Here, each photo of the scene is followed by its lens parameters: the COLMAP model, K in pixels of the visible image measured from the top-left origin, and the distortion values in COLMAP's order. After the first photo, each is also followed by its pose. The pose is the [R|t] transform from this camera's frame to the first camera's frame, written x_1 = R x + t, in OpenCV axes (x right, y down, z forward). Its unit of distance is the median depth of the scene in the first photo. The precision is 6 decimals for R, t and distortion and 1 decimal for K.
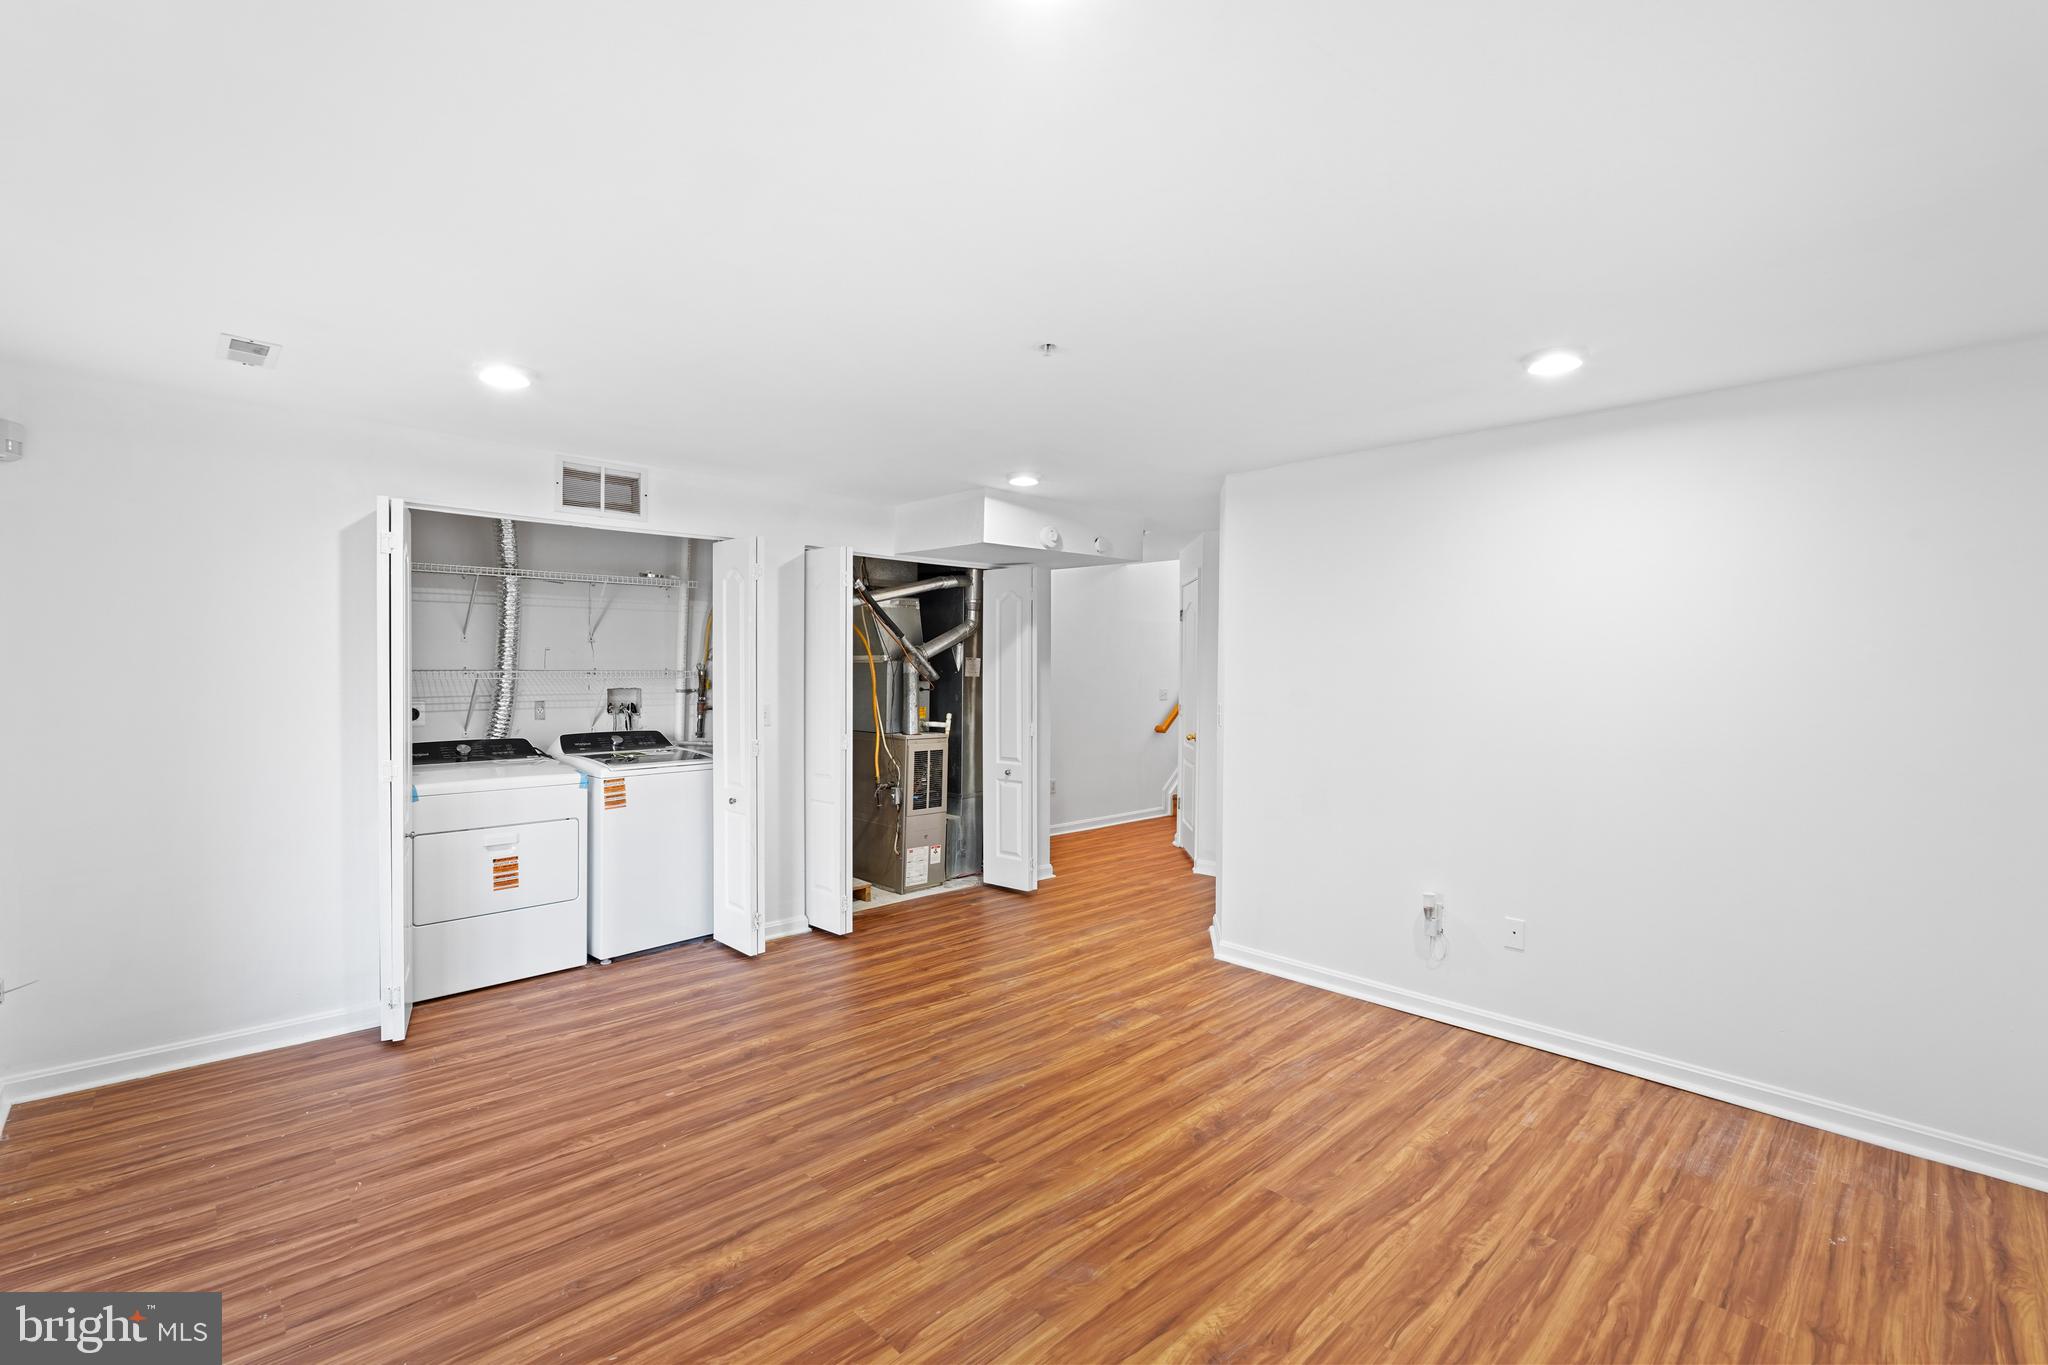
lens RADIAL K [[908.8, 0, 1012.2], [0, 908.8, 667.4], [0, 0, 1]] dist [-0.003541, 0.000751]
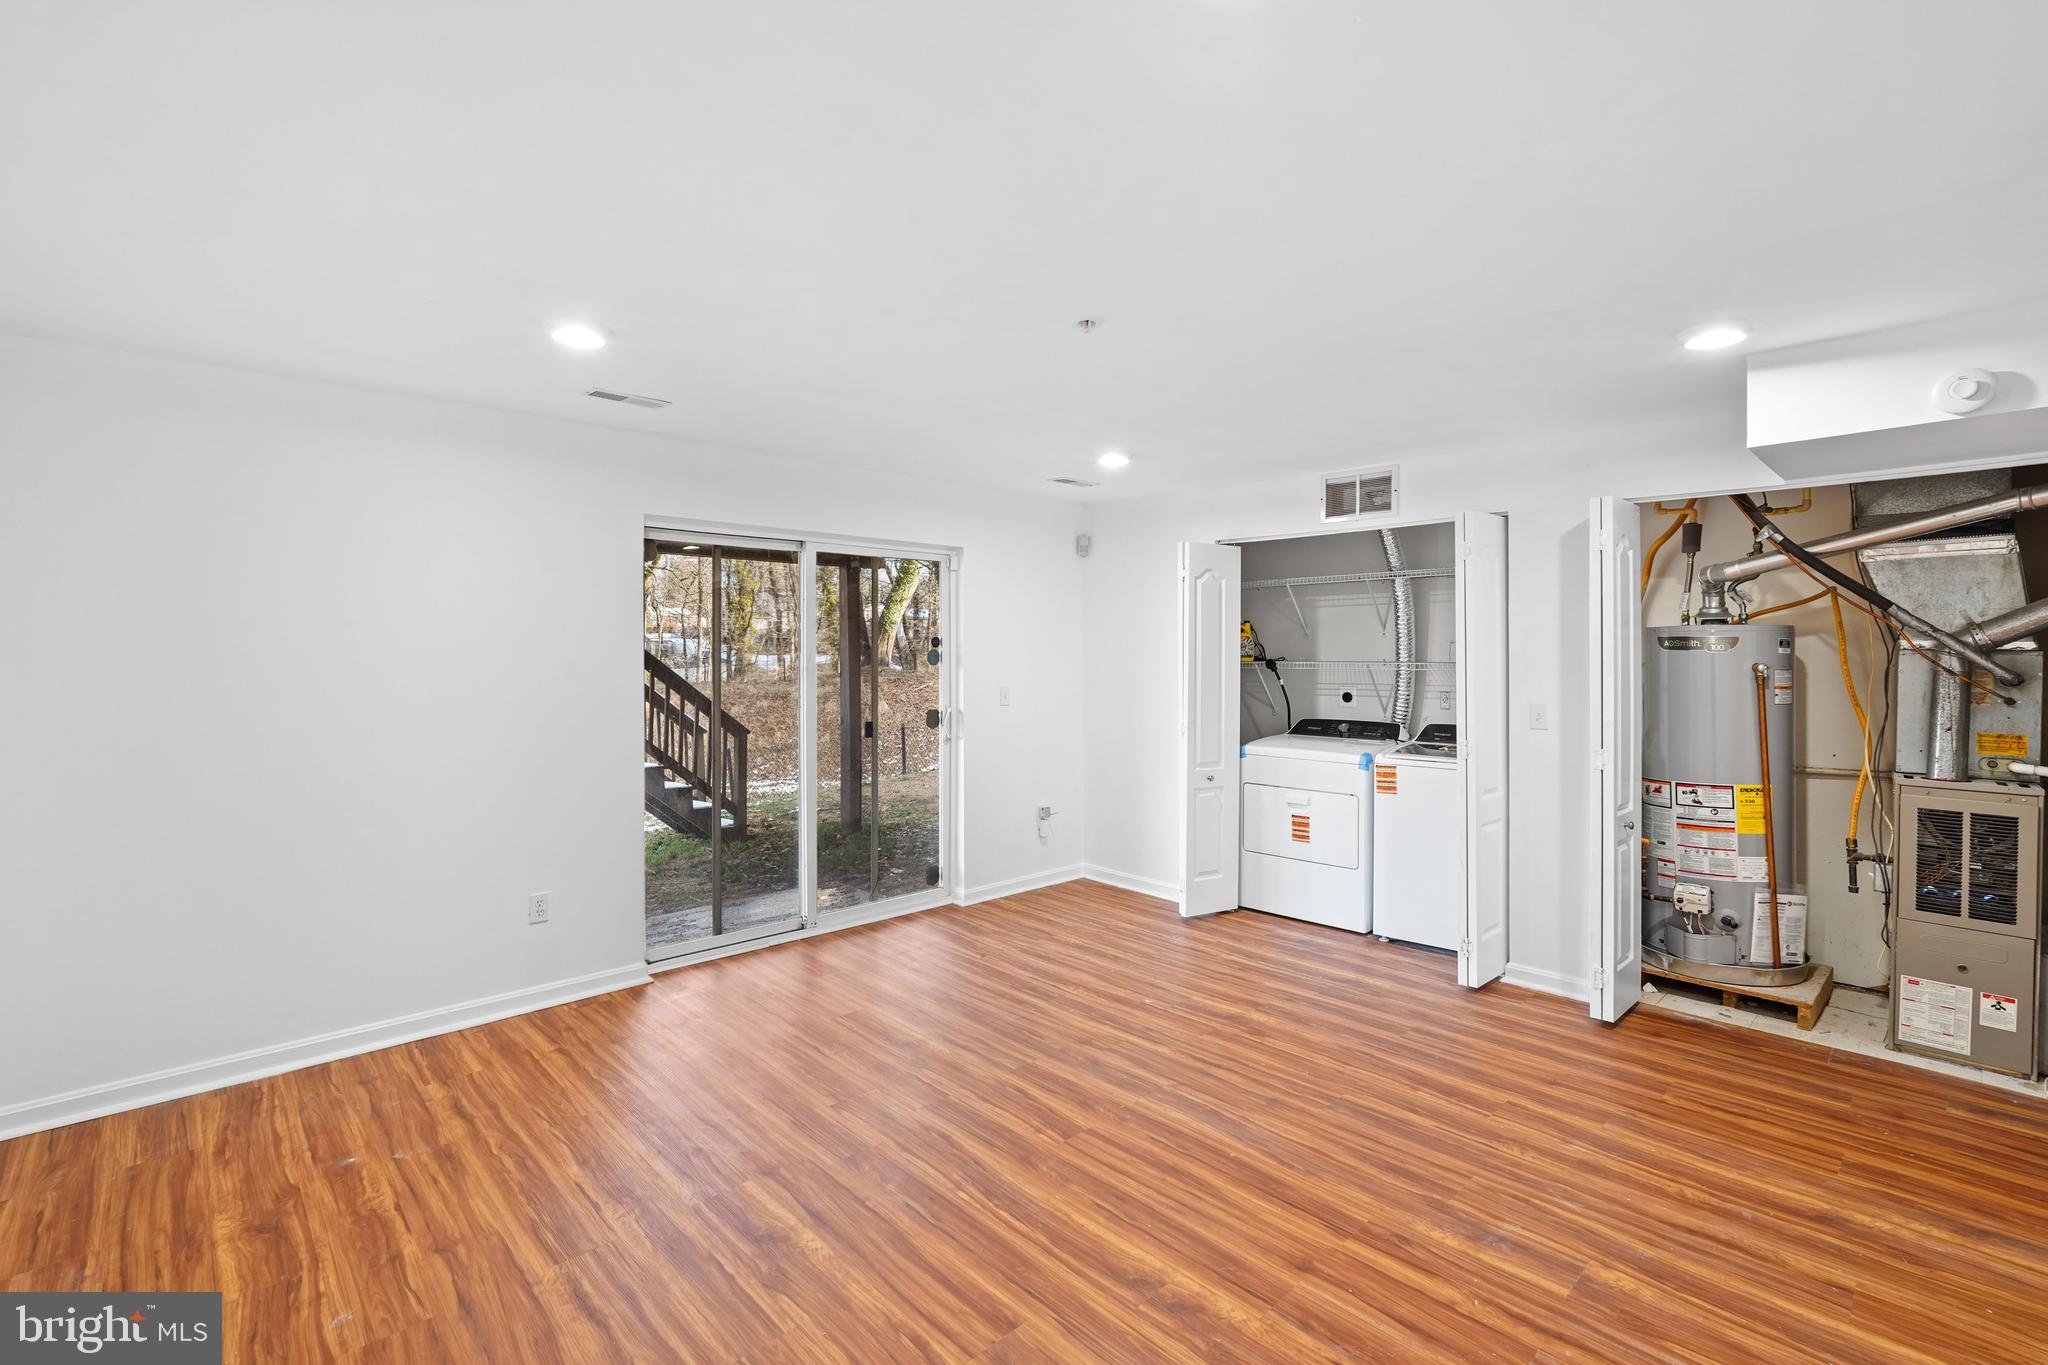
lens RADIAL K [[908.8, 0, 1012.2], [0, 908.8, 667.4], [0, 0, 1]] dist [-0.003541, 0.000751]
pose [[-0.002042, 0.007443, -0.999970, 0.840321], [-0.005357, 0.999958, 0.007454, 0.004647], [0.999984, 0.005372, -0.002002, 0.789434]]
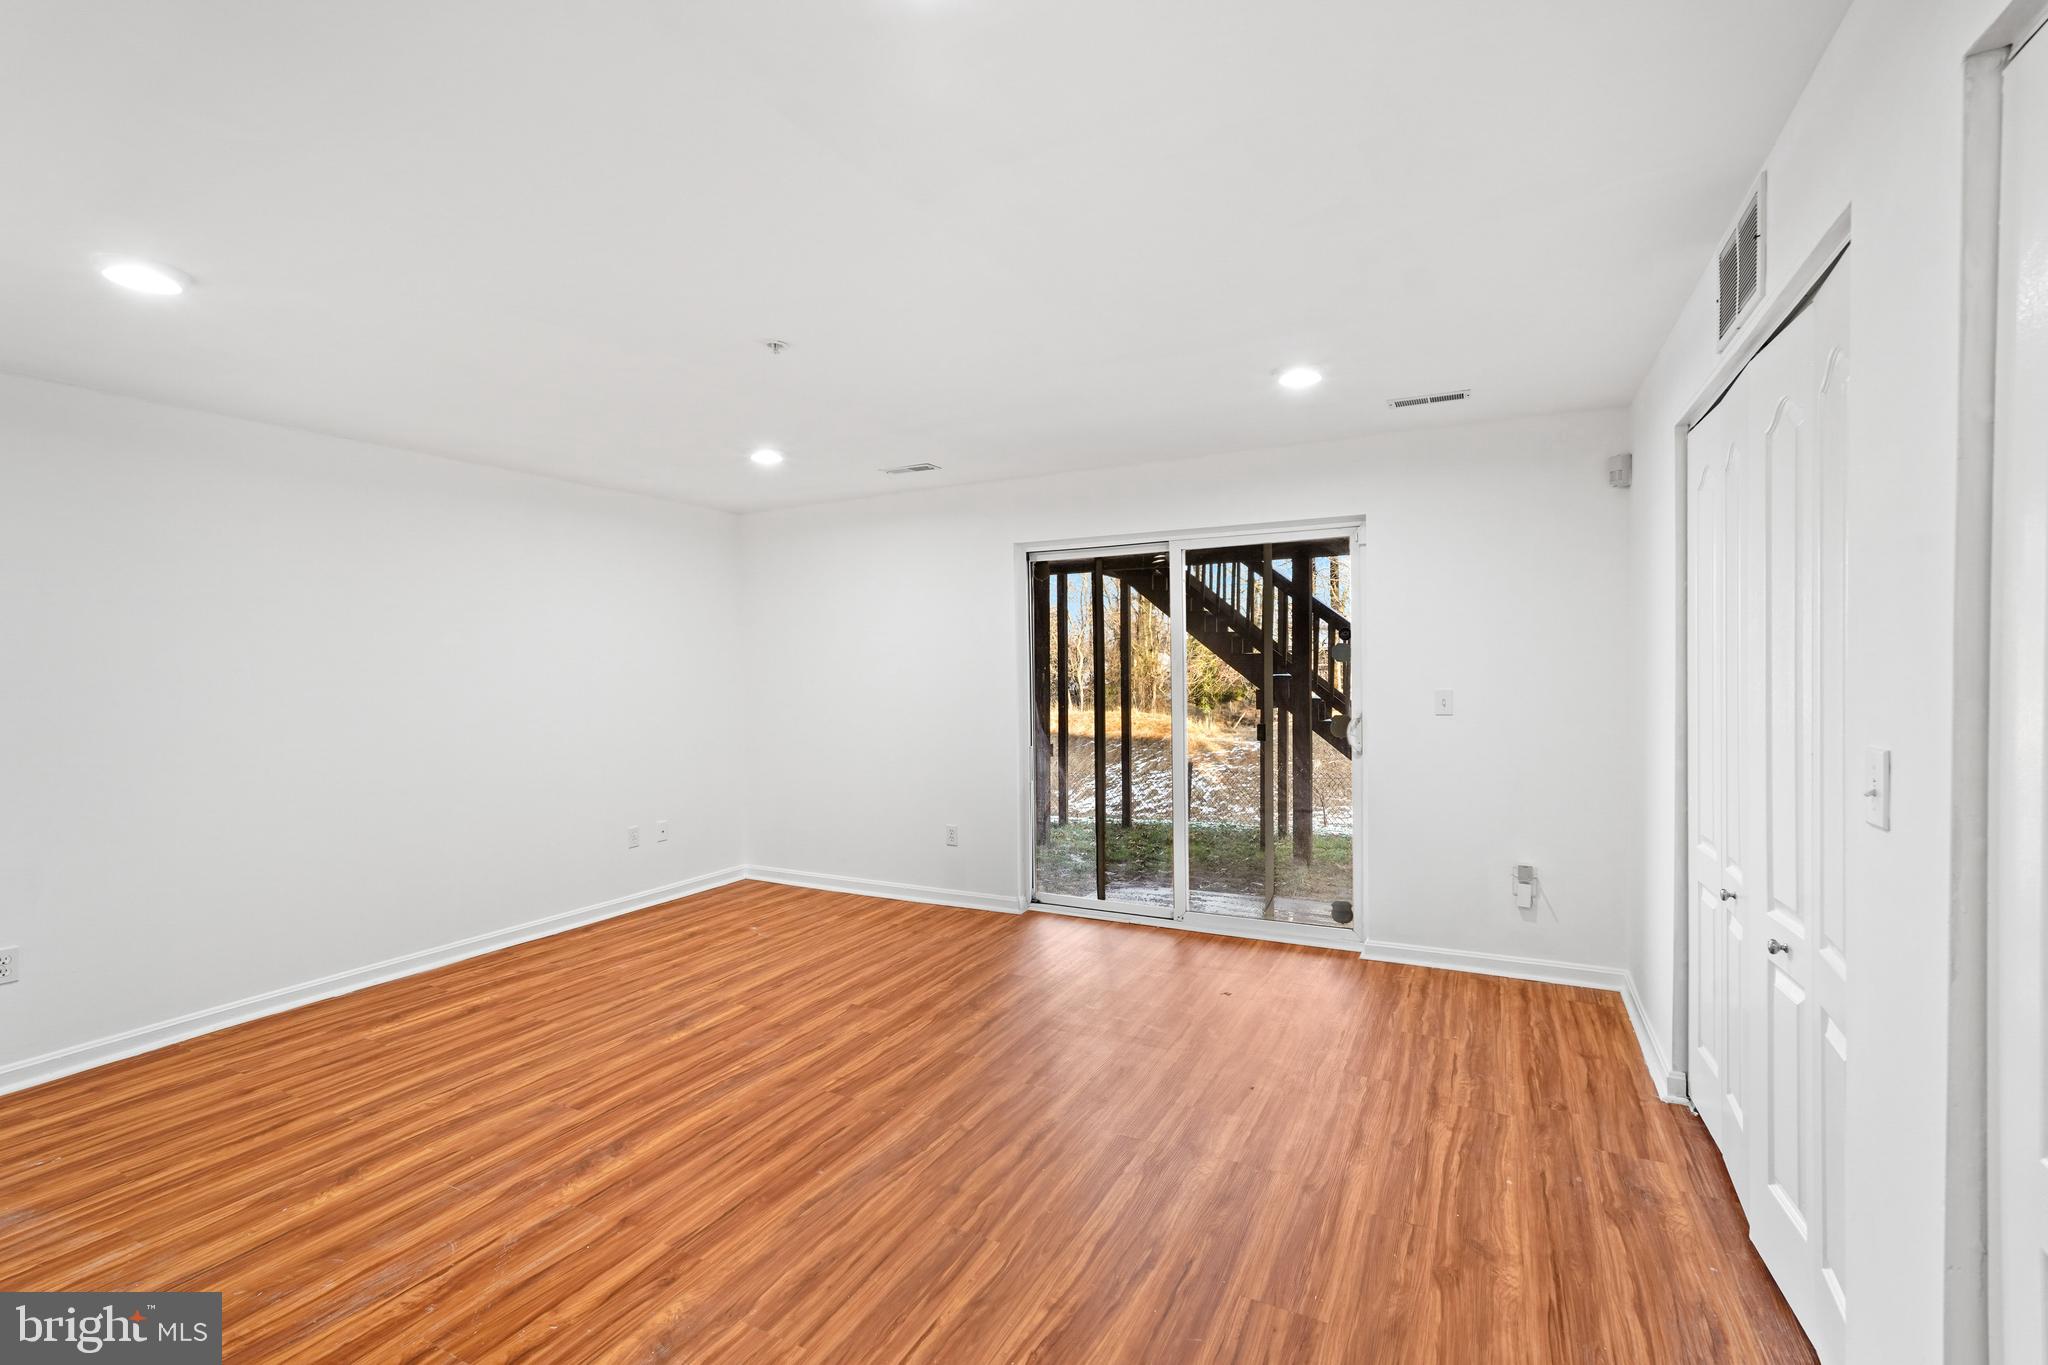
lens RADIAL K [[899.8, 0, 1024.0], [0, 899.8, 682.5], [0, 0, 1]] dist [-0.002218, -0.000005]
pose [[-0.943076, 0.008194, -0.332477, 0.100983], [0.003811, 0.999897, 0.013834, 0.022444], [0.332557, 0.011779, -0.943010, 1.779744]]
